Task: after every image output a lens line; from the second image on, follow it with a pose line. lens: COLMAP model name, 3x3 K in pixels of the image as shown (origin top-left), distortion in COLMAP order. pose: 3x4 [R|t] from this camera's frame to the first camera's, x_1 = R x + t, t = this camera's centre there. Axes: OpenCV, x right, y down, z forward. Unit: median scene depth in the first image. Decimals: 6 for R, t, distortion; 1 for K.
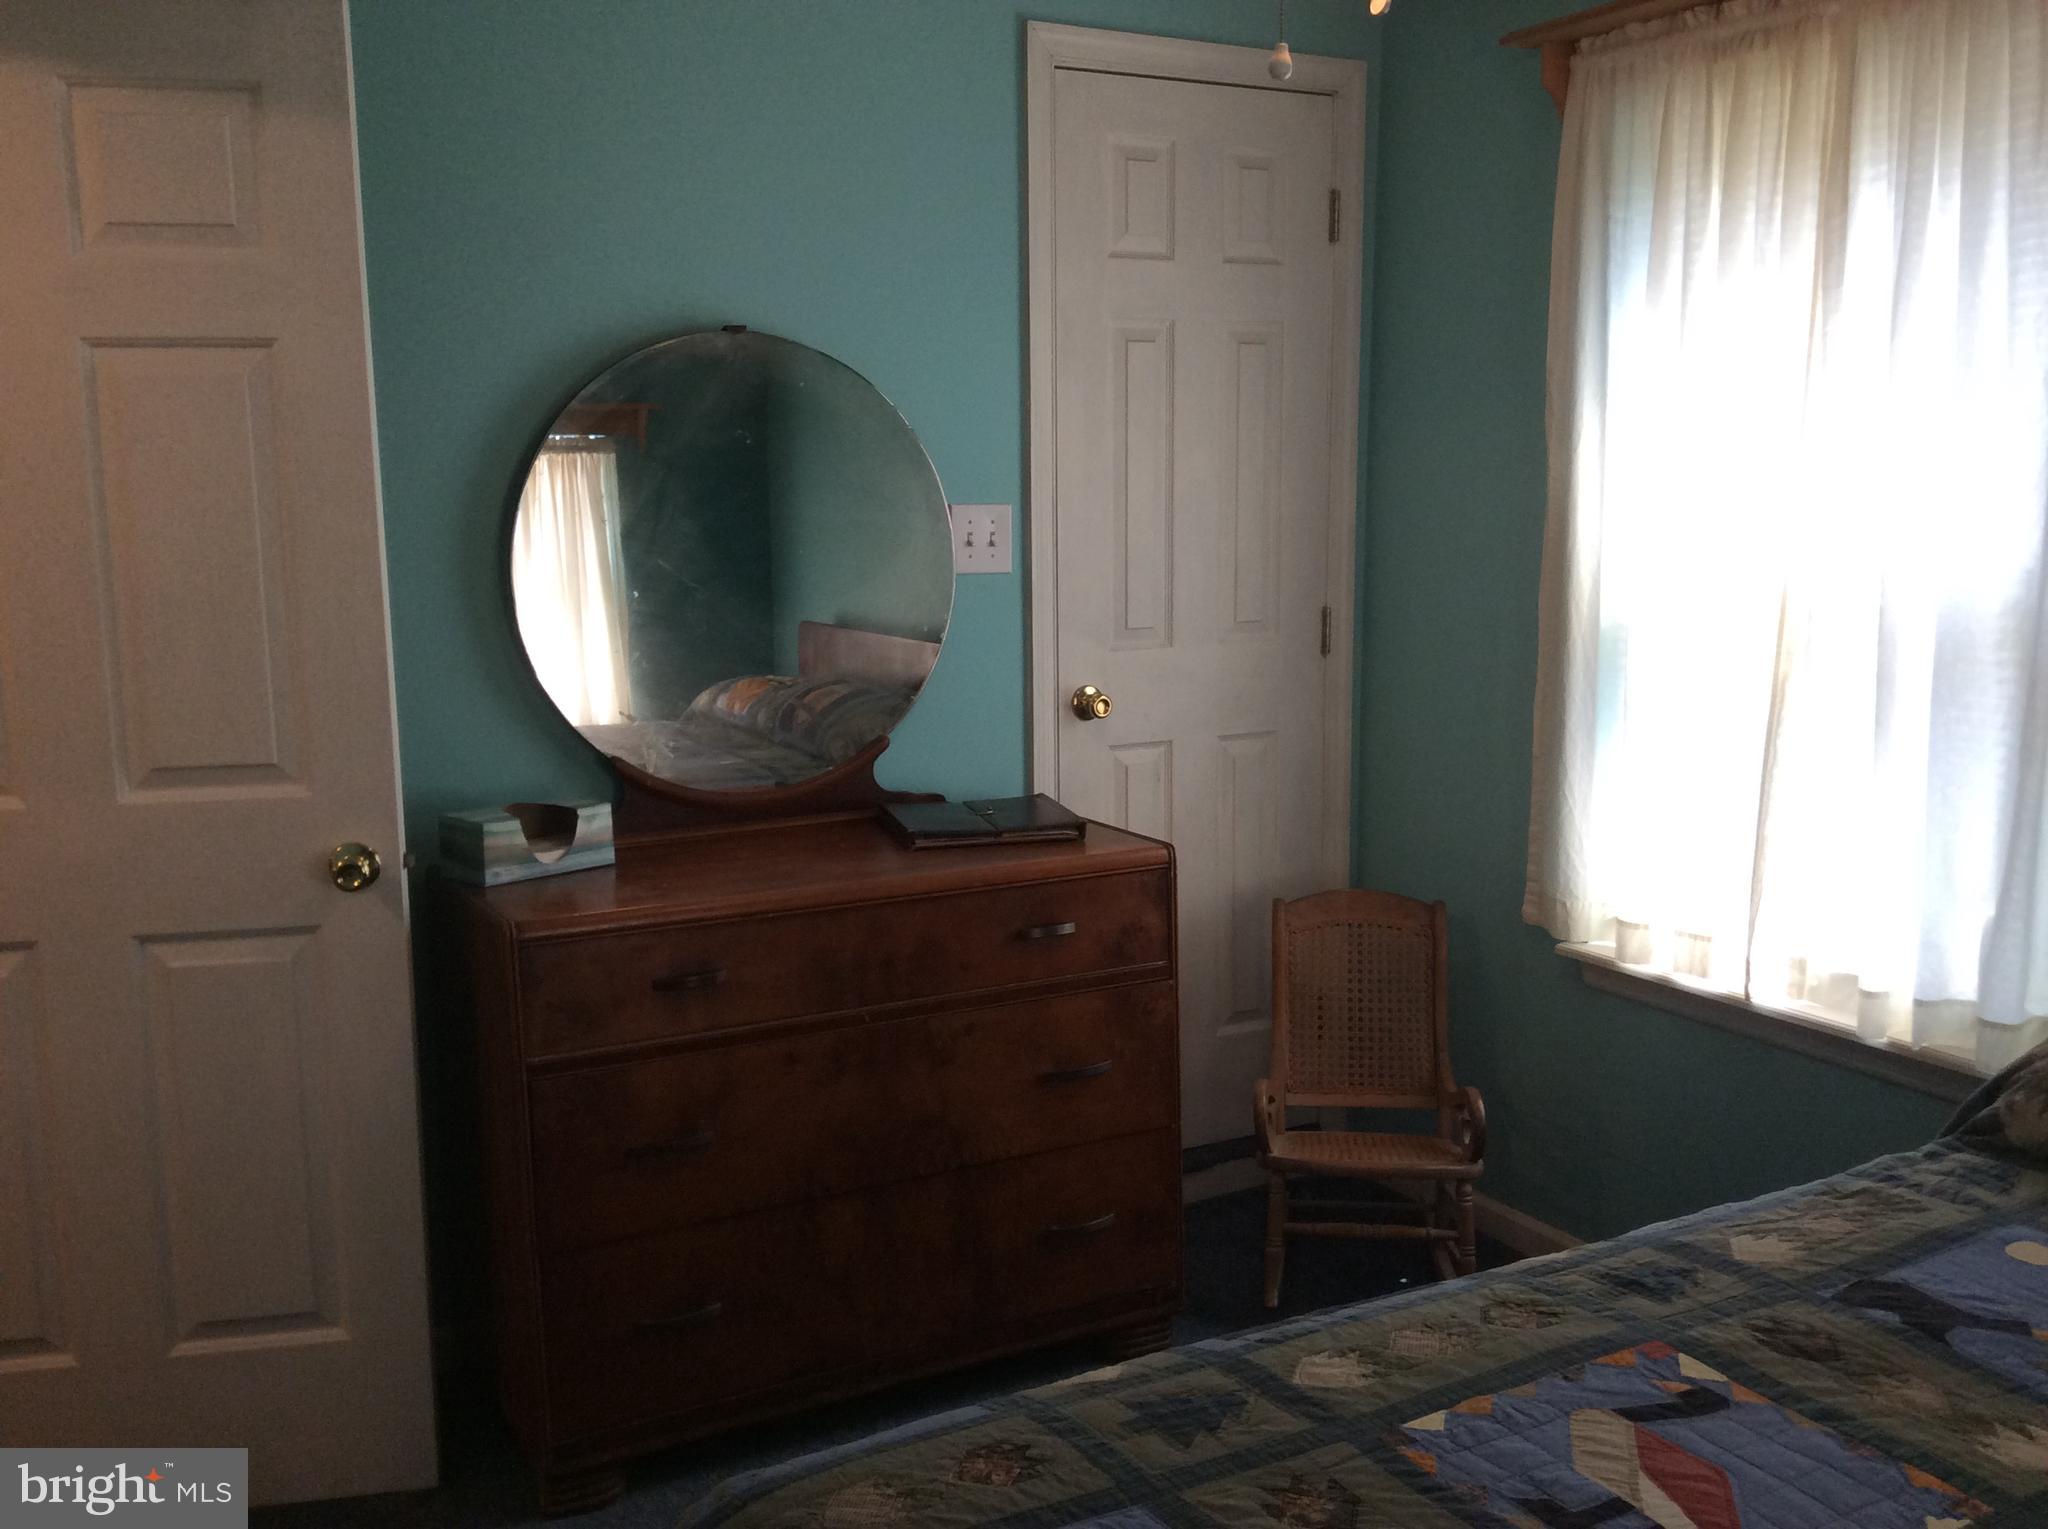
lens RADIAL K [[1905.0, 0, 1028.3], [0, 1905.0, 794.8], [0, 0, 1]] dist [0.164481, -0.326574]
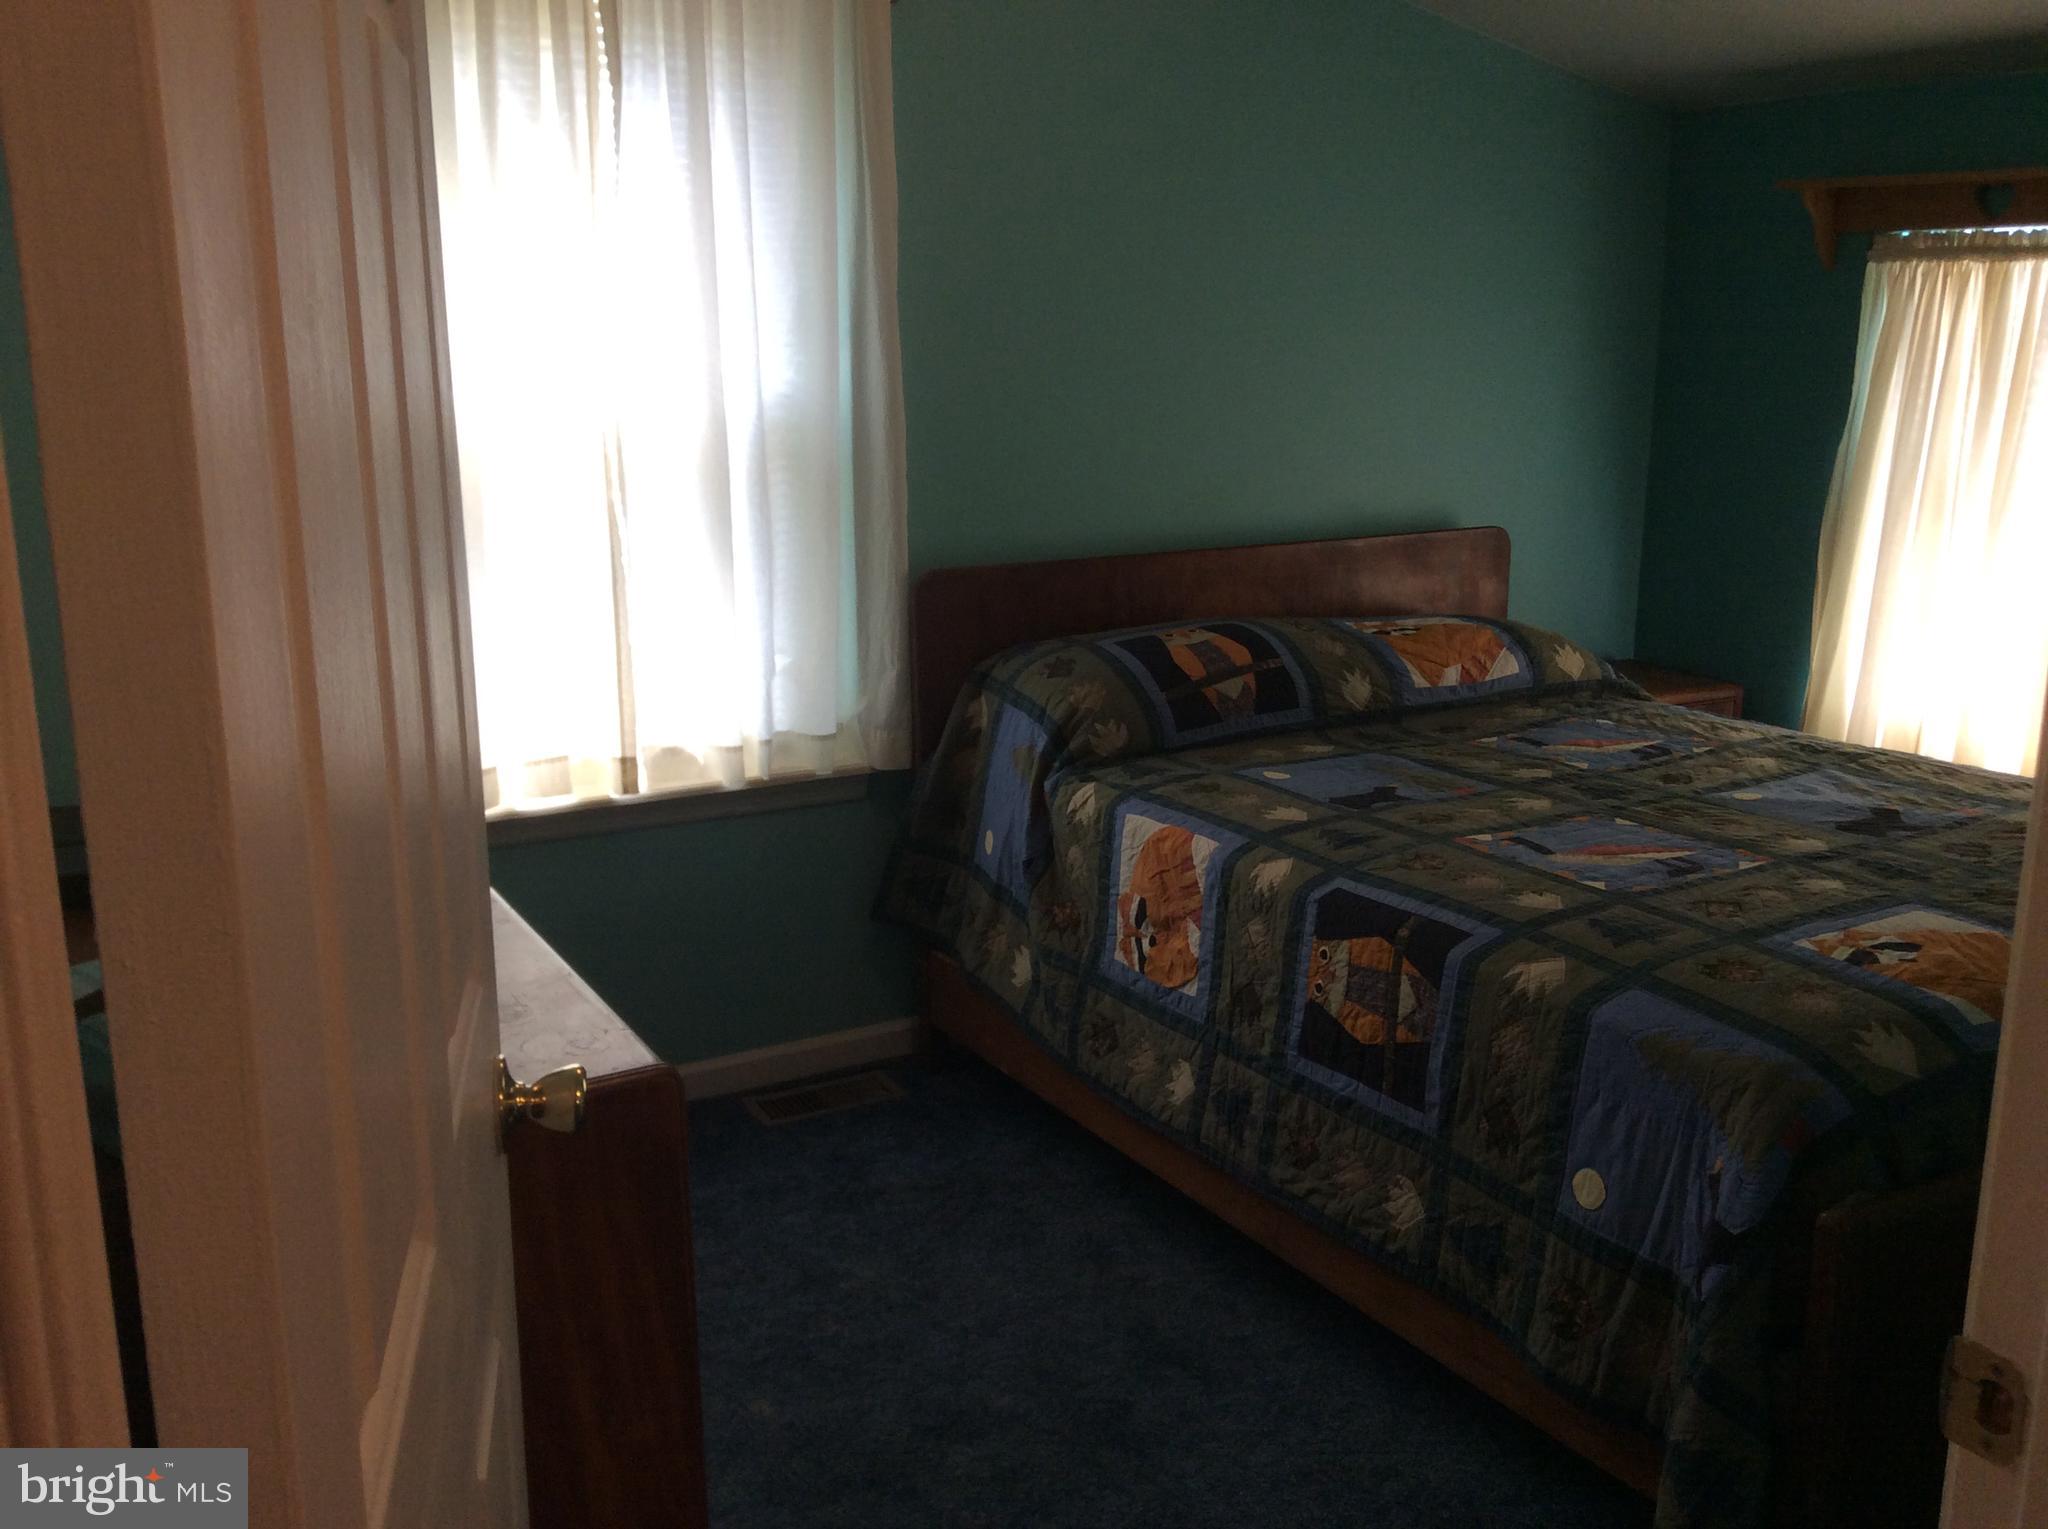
lens RADIAL K [[1864.2, 0, 1016.4], [0, 1864.2, 798.7], [0, 0, 1]] dist [0.163410, -0.004730]
pose [[-0.001101, -0.240467, 0.970657, -1.222924], [0.166134, 0.957124, 0.237303, -0.202302], [-0.986103, 0.161520, 0.038896, 1.244476]]
